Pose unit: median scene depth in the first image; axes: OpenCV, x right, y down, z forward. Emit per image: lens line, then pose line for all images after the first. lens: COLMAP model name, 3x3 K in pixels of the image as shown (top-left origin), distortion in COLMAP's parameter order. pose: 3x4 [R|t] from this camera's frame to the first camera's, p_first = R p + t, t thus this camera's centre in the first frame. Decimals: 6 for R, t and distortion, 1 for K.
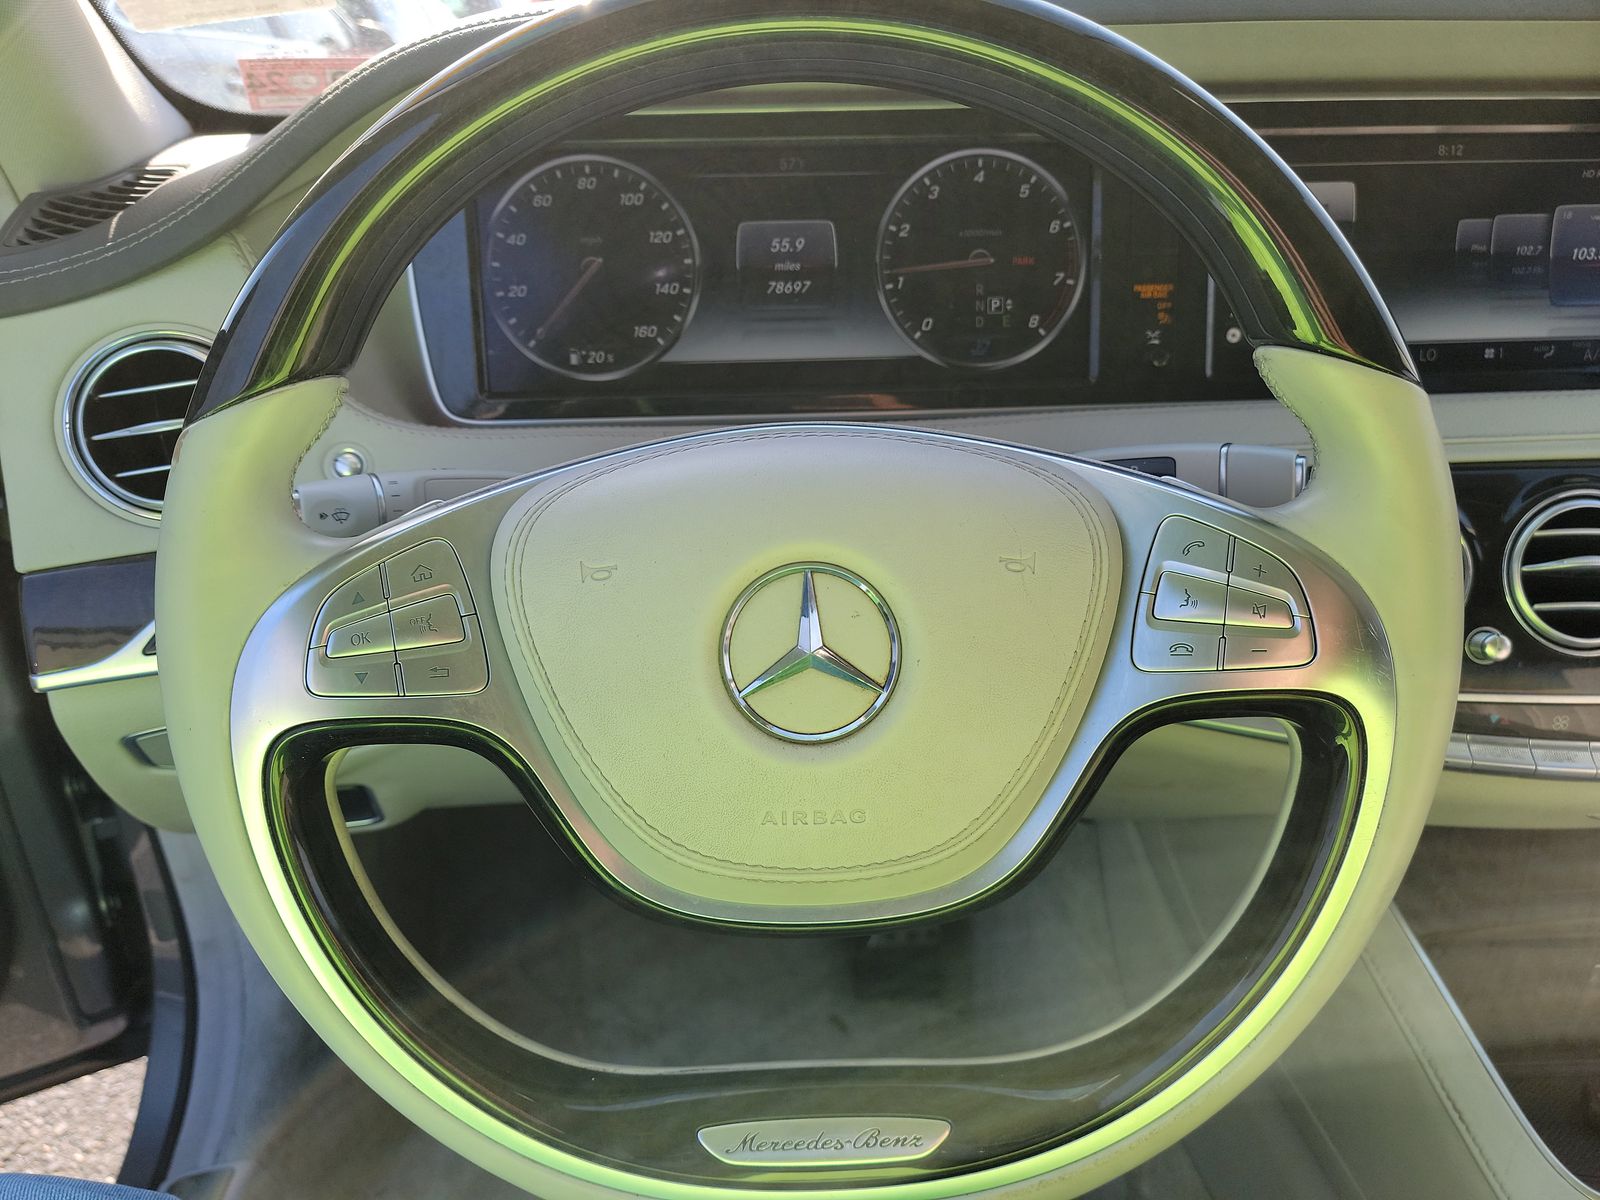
lens RADIAL K [[919.7, 0, 781.8], [0, 919.7, 606.9], [0, 0, 1]] dist [0.022655, -0.034993]
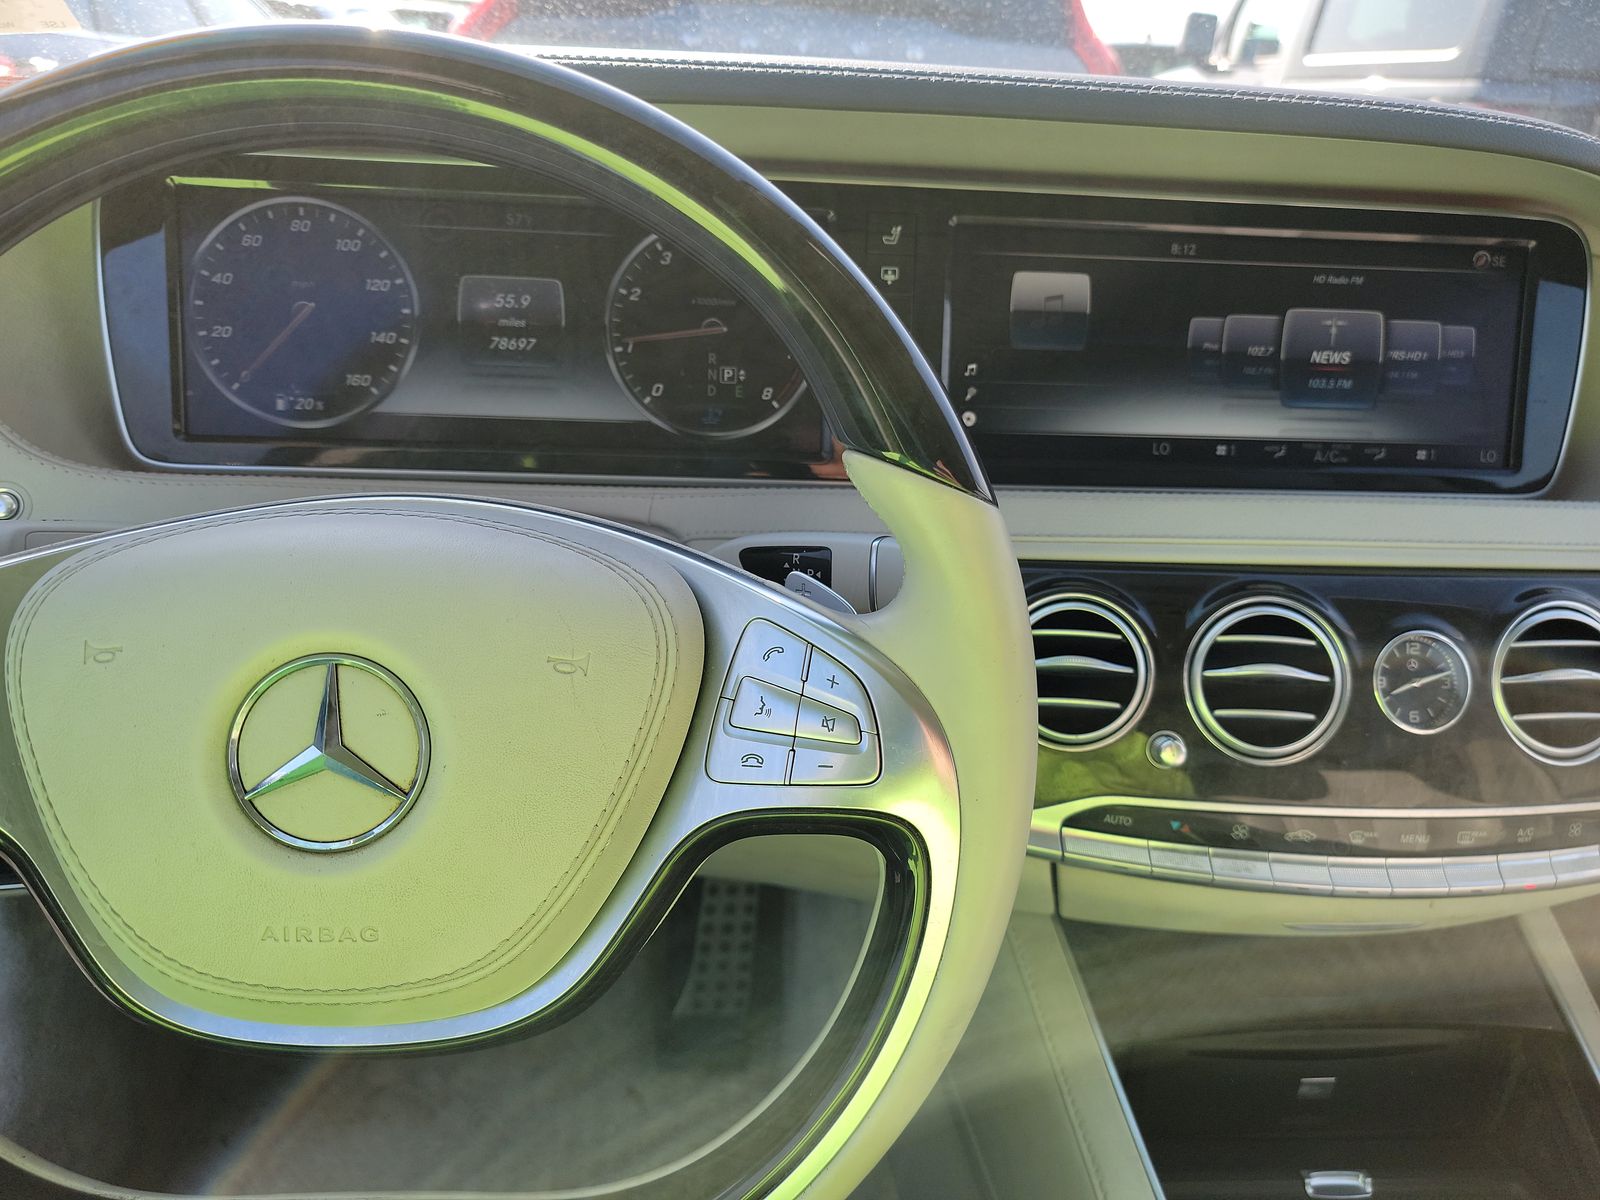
lens RADIAL K [[913.6, 0, 800.0], [0, 913.6, 600.0], [0, 0, 1]] dist [-0.003984, -0.002028]
pose [[0.997426, 0.046413, 0.054659, 0.270563], [-0.044151, 0.998147, -0.041880, -0.051726], [-0.056501, 0.039359, 0.997626, 0.036919]]
